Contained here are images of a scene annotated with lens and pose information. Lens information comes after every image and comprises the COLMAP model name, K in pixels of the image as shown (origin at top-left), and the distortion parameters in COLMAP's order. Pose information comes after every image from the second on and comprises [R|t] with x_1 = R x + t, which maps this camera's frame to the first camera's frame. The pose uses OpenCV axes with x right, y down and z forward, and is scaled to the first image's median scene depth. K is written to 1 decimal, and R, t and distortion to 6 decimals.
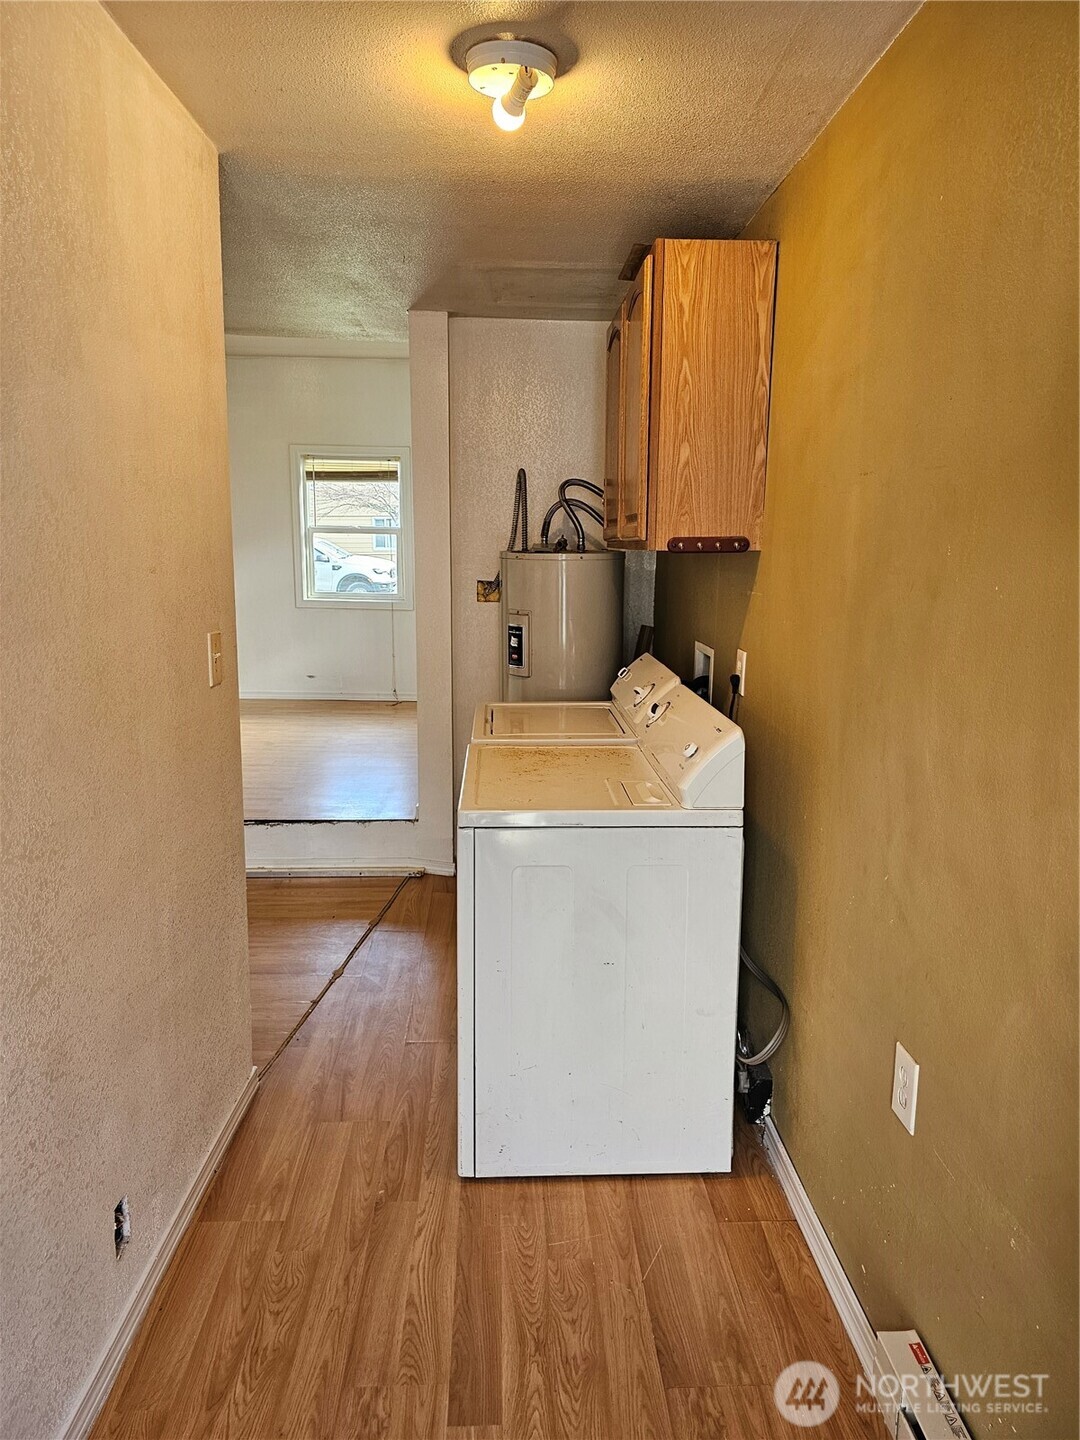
lens RADIAL K [[965.2, 0, 548.9], [0, 965.2, 717.8], [0, 0, 1]] dist [0.068599, -0.053777]
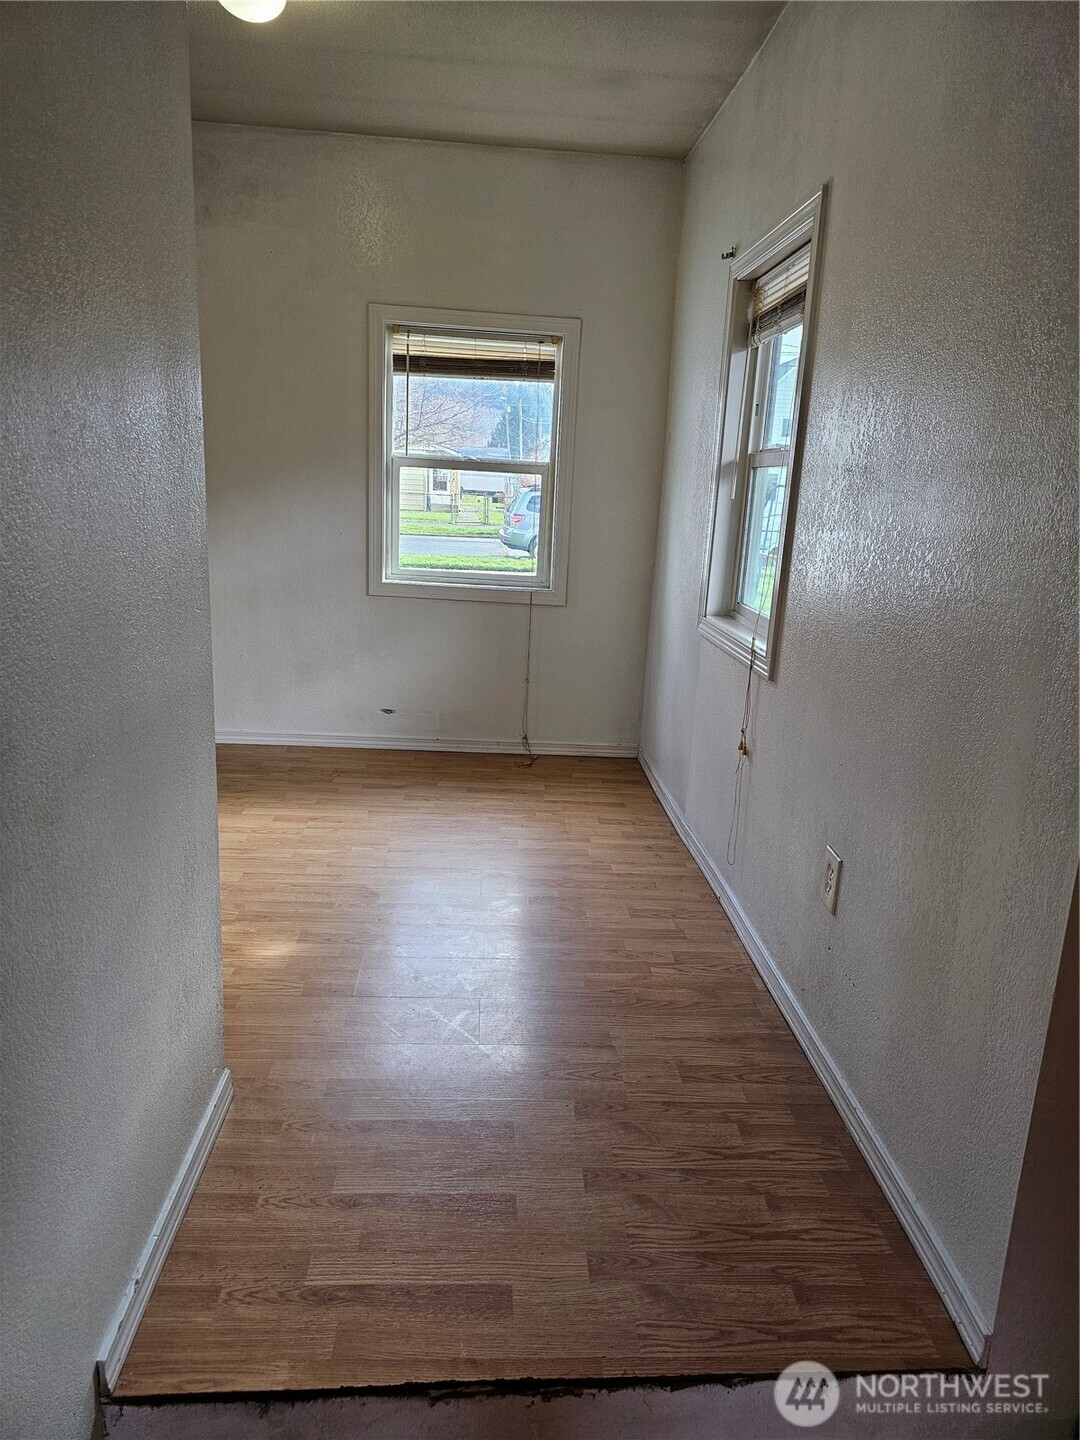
lens RADIAL K [[965.2, 0, 550.7], [0, 965.2, 719.3], [0, 0, 1]] dist [0.068599, -0.053777]
pose [[0.998286, 0.022164, 0.054168, -0.488024], [-0.025268, 0.998037, 0.057301, -0.204938], [-0.052791, -0.058572, 0.996886, 1.106905]]
